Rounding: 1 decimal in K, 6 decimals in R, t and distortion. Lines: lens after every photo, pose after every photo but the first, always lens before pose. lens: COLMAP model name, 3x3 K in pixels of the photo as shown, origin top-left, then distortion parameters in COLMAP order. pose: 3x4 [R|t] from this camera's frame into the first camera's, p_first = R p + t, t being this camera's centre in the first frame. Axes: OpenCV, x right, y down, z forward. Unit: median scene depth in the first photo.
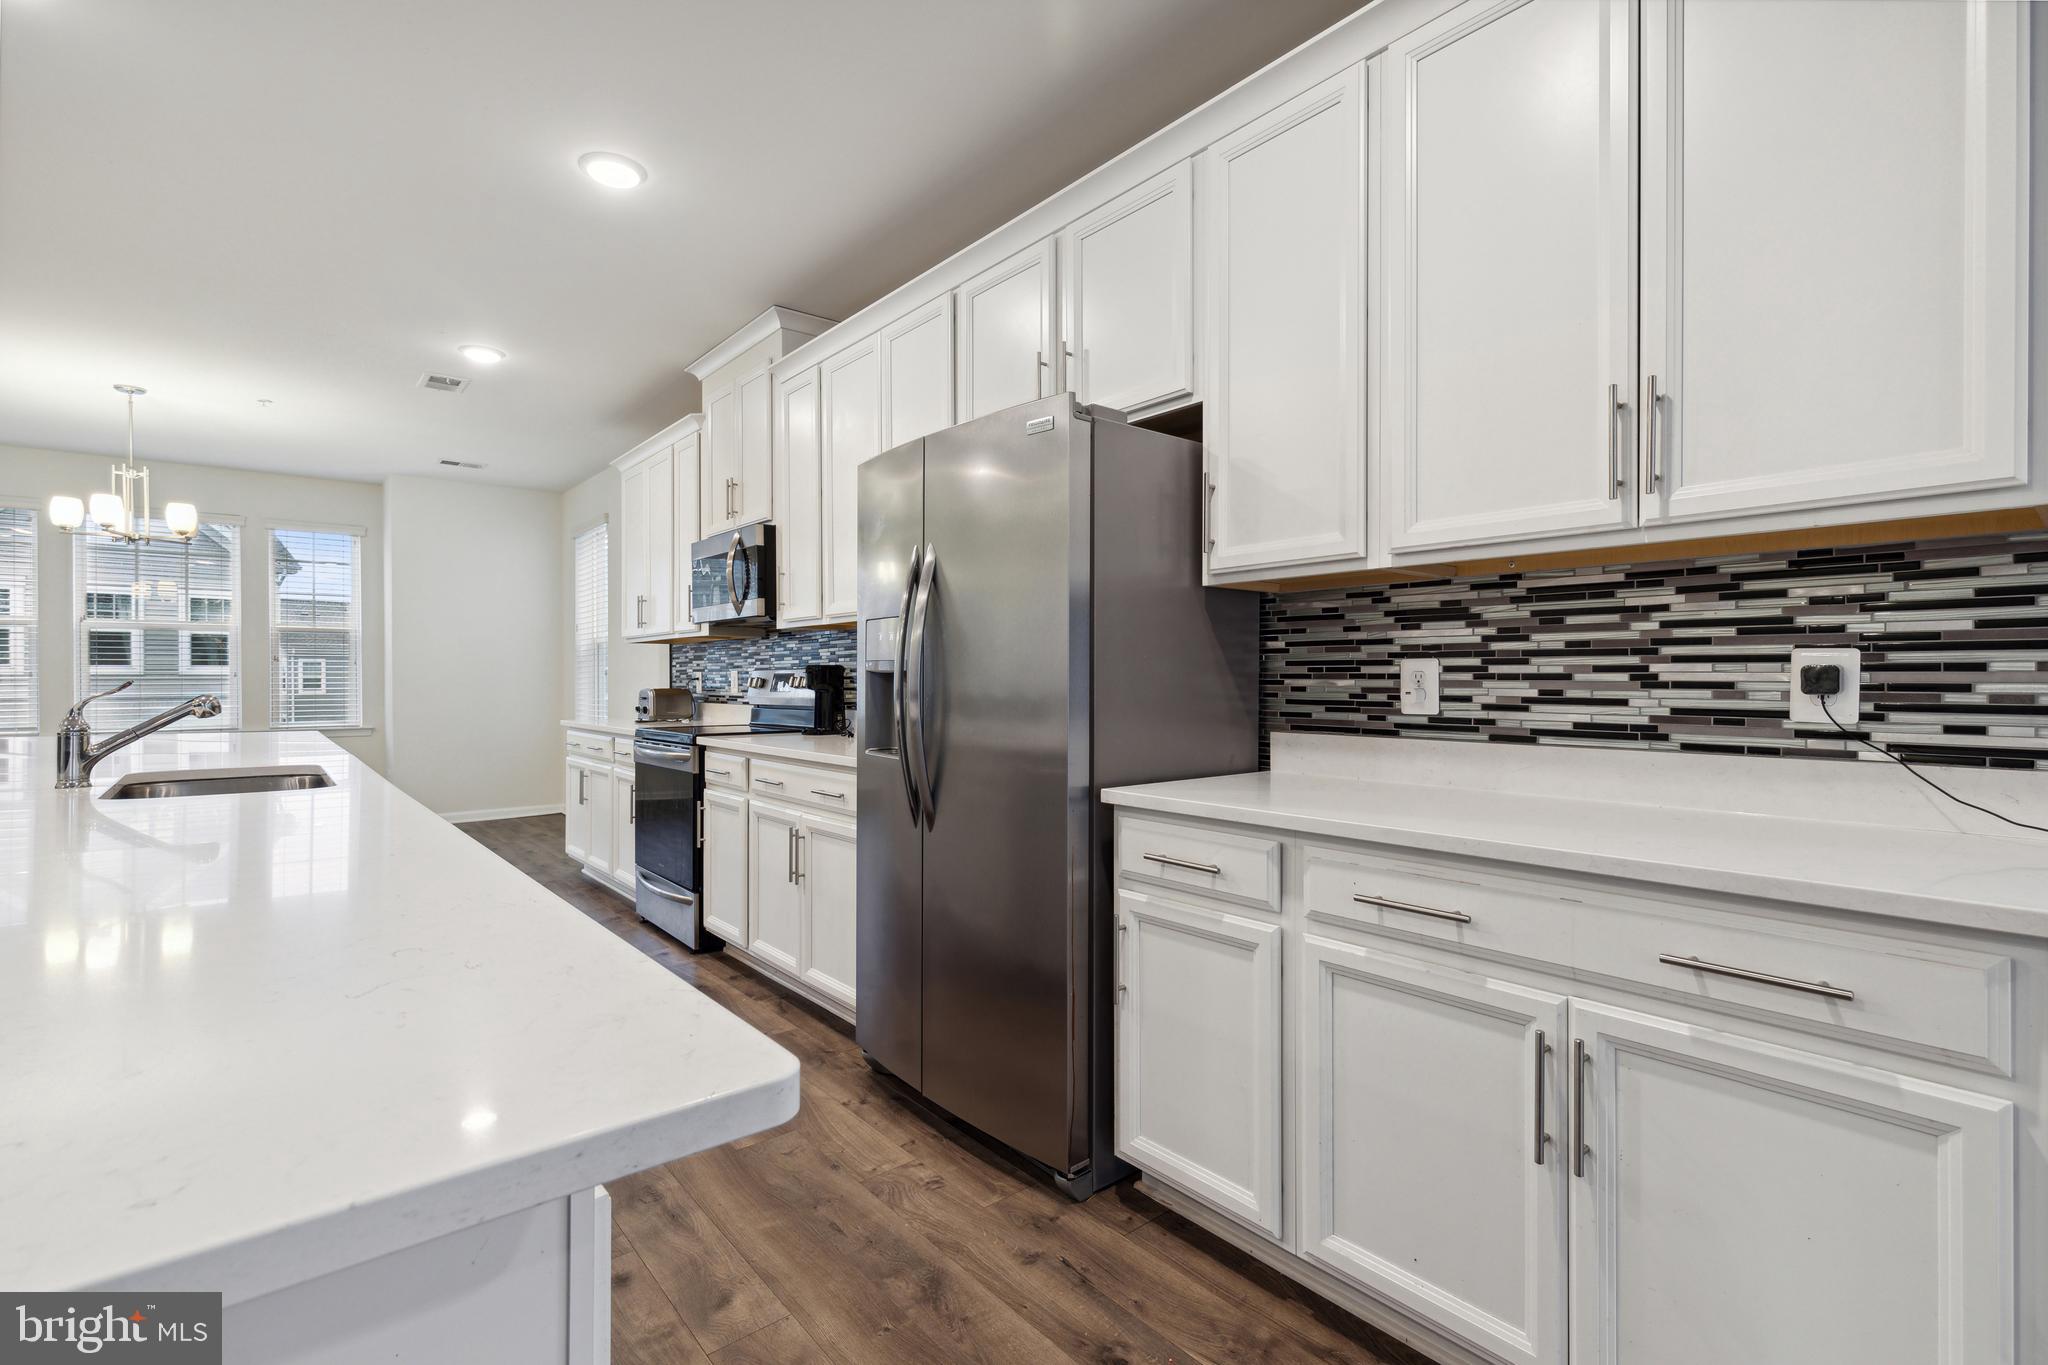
lens RADIAL K [[928.8, 0, 1024.0], [0, 928.8, 669.3], [0, 0, 1]] dist [0.008295, -0.002055]
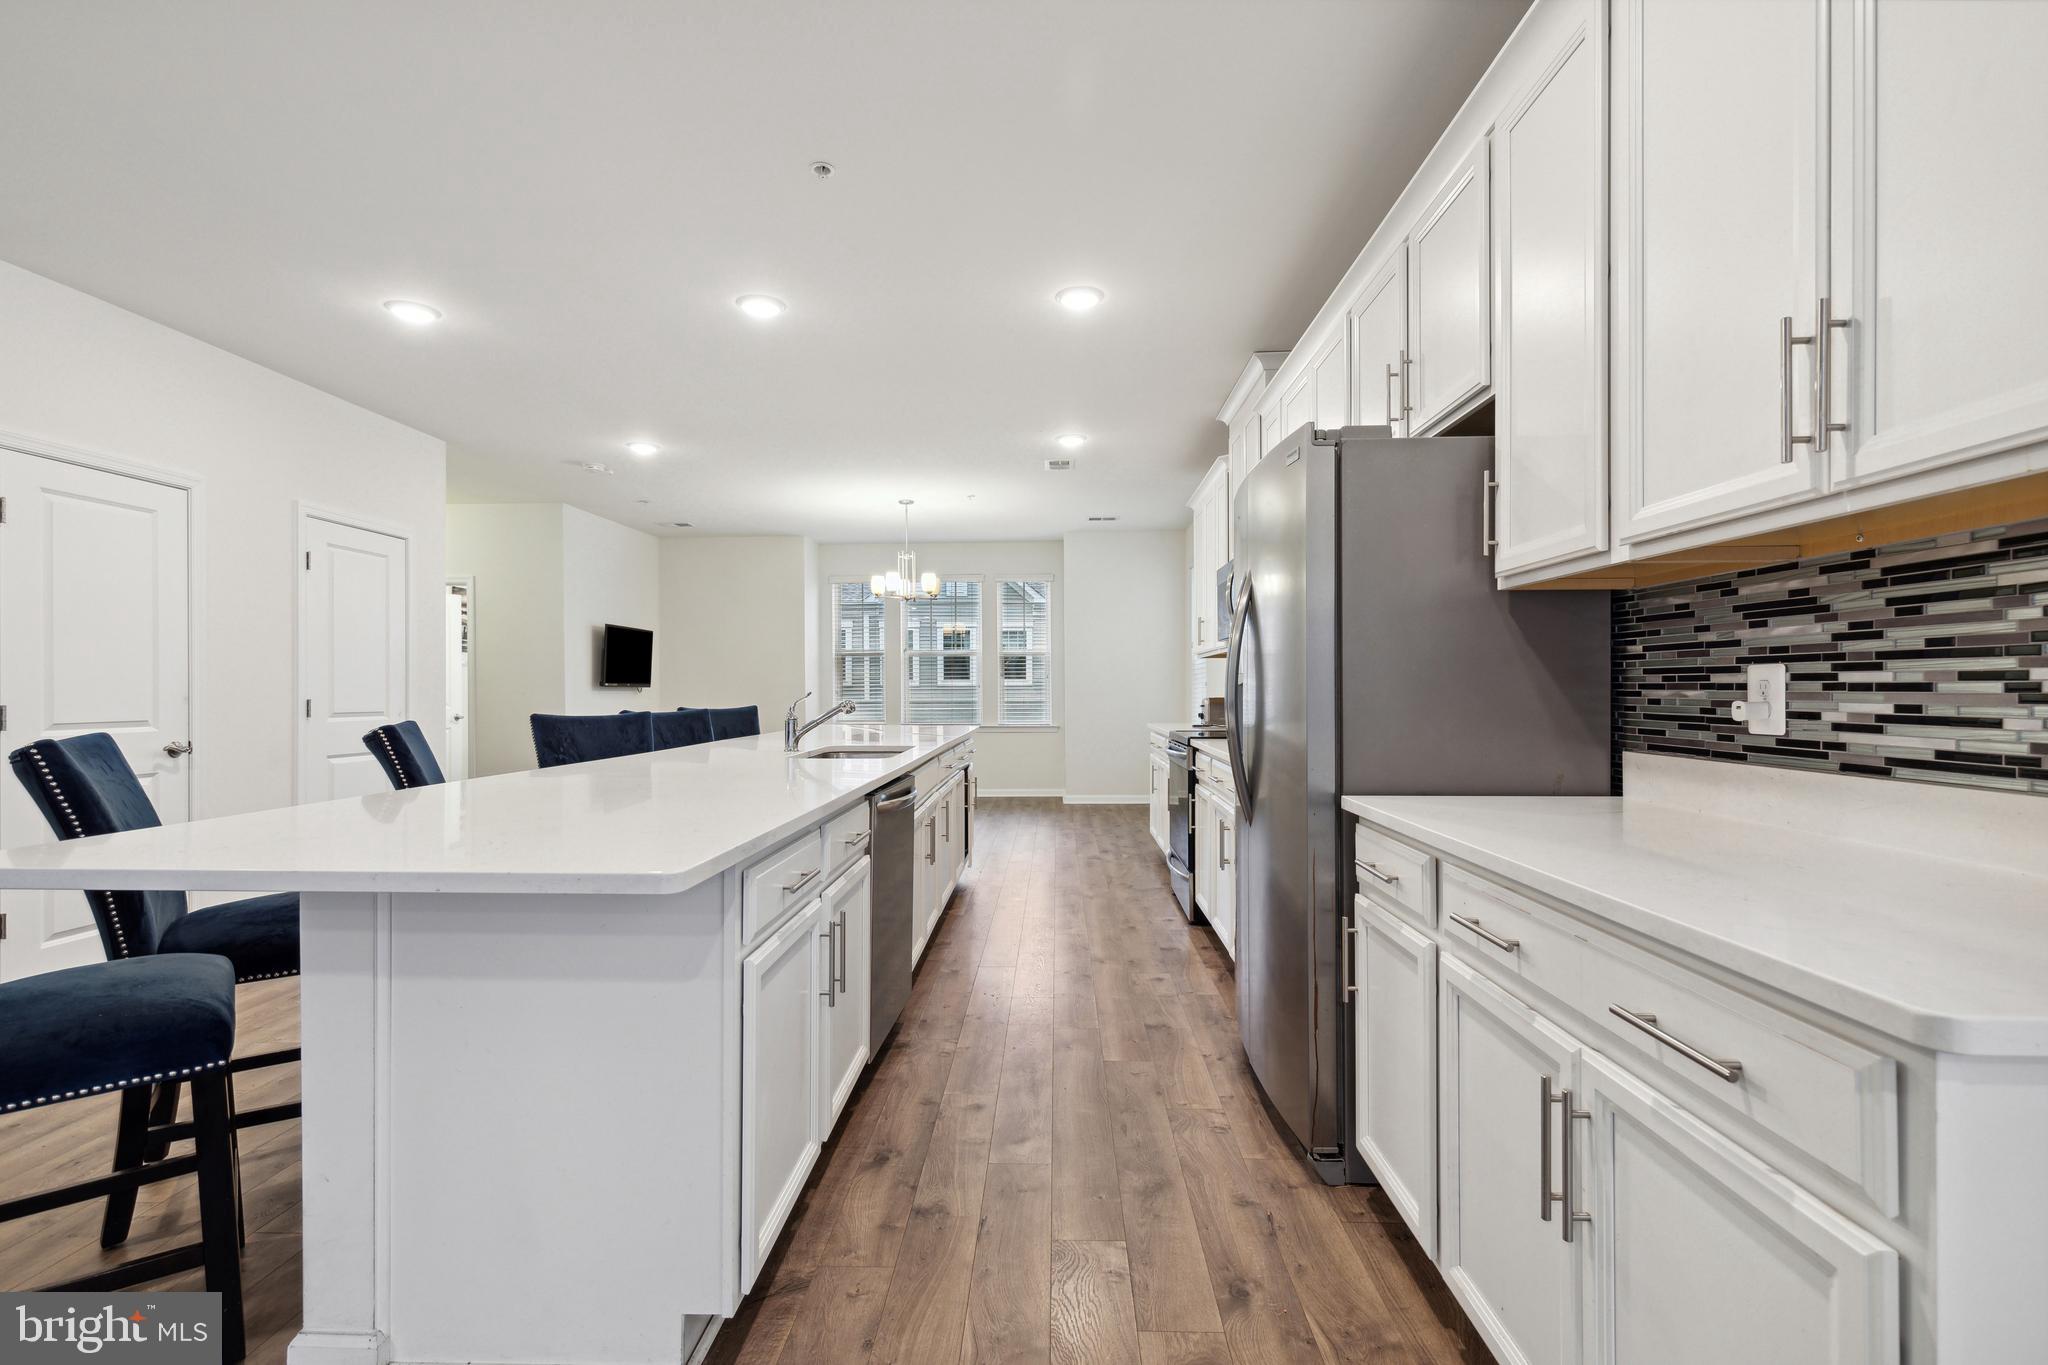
lens RADIAL K [[928.8, 0, 1014.9], [0, 928.8, 676.9], [0, 0, 1]] dist [0.008295, -0.002055]
pose [[0.736757, -0.010852, -0.676071, 0.513603], [0.009802, 0.999938, -0.005368, -0.002724], [0.676087, -0.002672, 0.736817, -0.018107]]
